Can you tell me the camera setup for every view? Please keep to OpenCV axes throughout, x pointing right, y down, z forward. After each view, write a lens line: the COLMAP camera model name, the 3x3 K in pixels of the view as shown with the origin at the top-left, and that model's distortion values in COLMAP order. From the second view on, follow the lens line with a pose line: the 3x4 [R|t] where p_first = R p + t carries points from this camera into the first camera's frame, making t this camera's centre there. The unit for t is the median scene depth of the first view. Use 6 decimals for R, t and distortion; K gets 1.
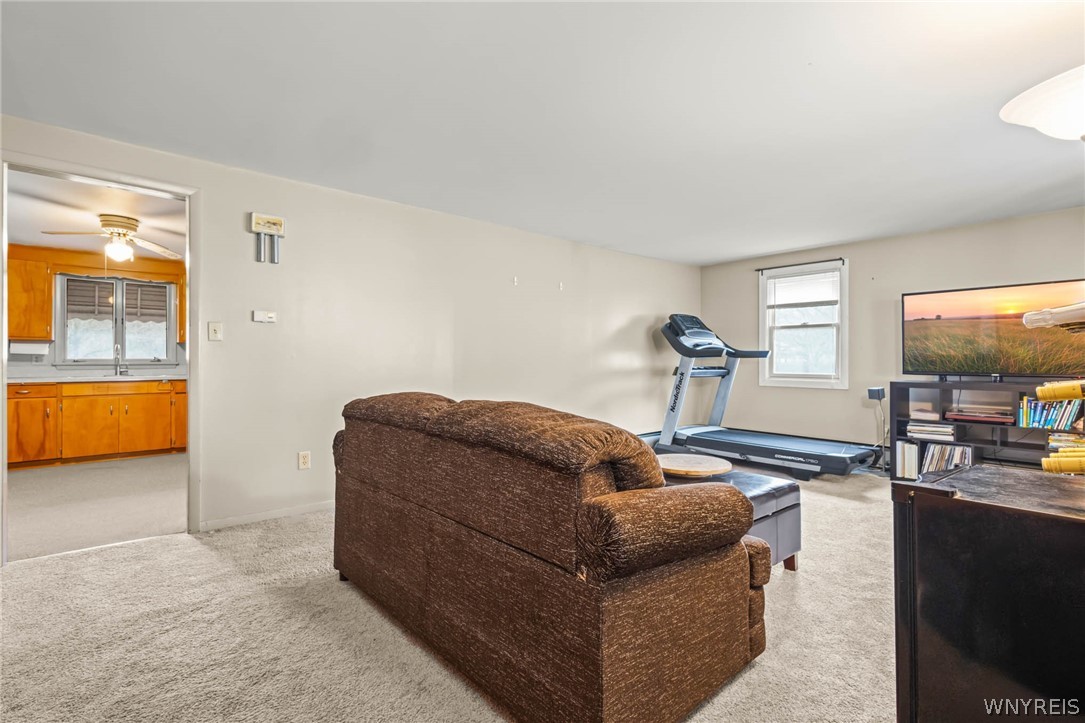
lens RADIAL K [[508.5, 0, 541.8], [0, 508.5, 359.0], [0, 0, 1]] dist [0.008022, -0.000126]
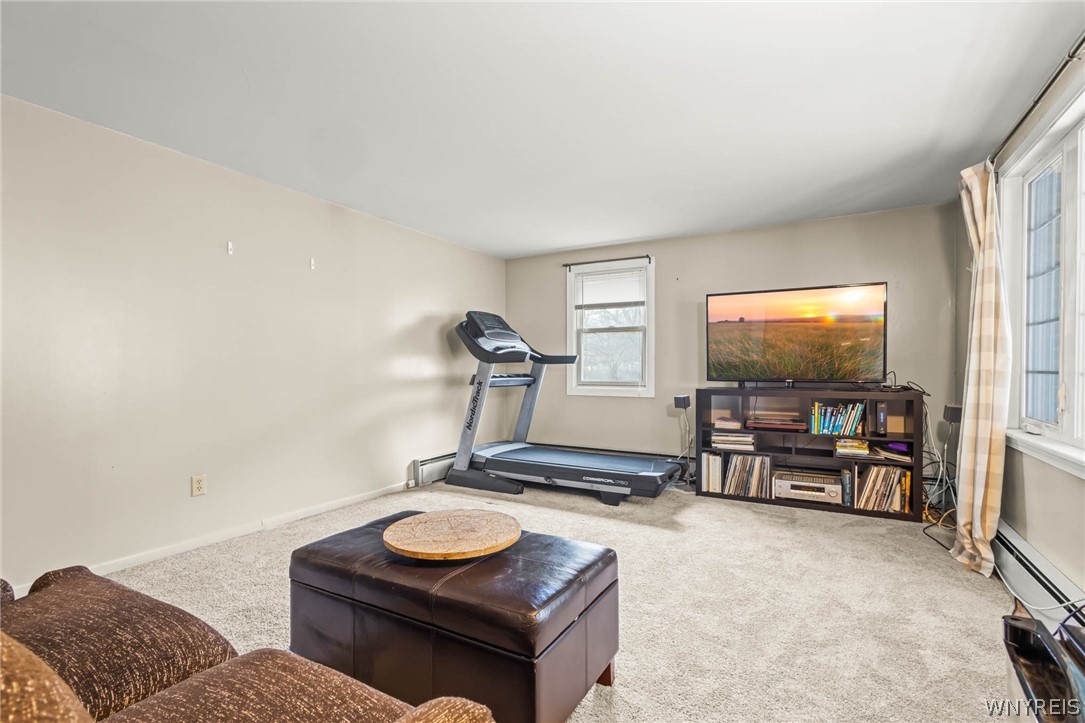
lens RADIAL K [[502.2, 0, 542.4], [0, 502.2, 373.6], [0, 0, 1]] dist [0.002377, 0.000086]
pose [[0.939697, -0.006300, 0.341950, 0.104836], [0.001835, 0.999909, 0.013380, 0.003690], [-0.342003, -0.011946, 0.939623, 0.229416]]
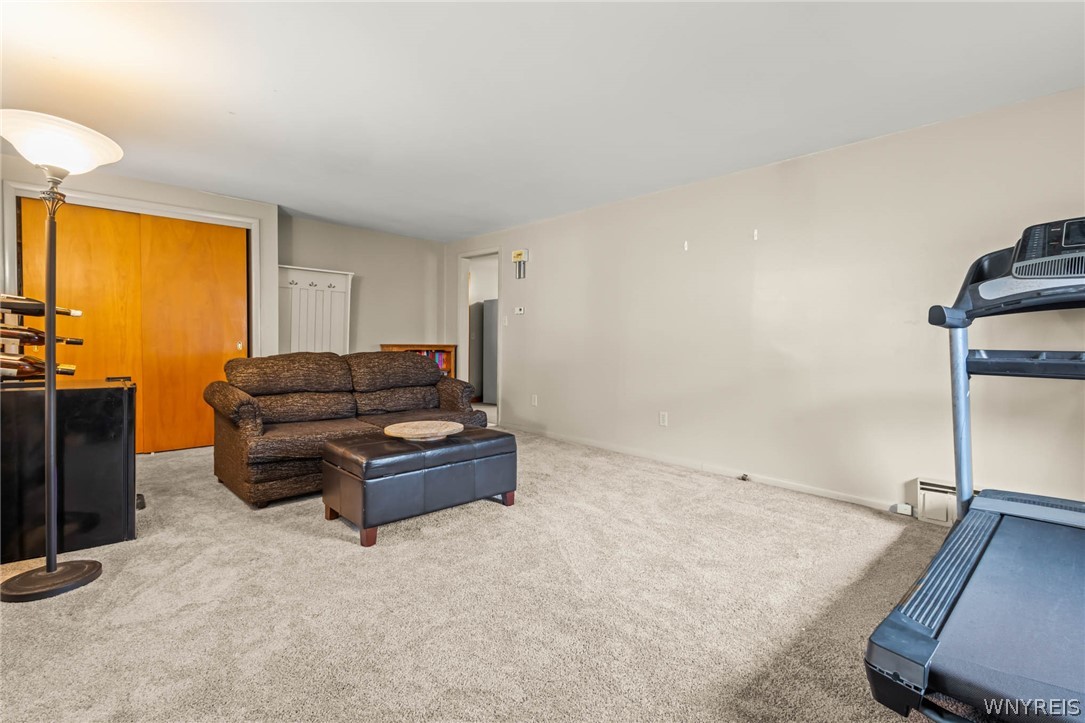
lens RADIAL K [[508.5, 0, 541.8], [0, 508.5, 359.0], [0, 0, 1]] dist [0.008022, -0.000126]
pose [[0.041120, 0.033051, -0.998607, 0.798072], [-0.005472, 0.999445, 0.032853, 0.013355], [0.999139, 0.004113, 0.041278, 0.702533]]
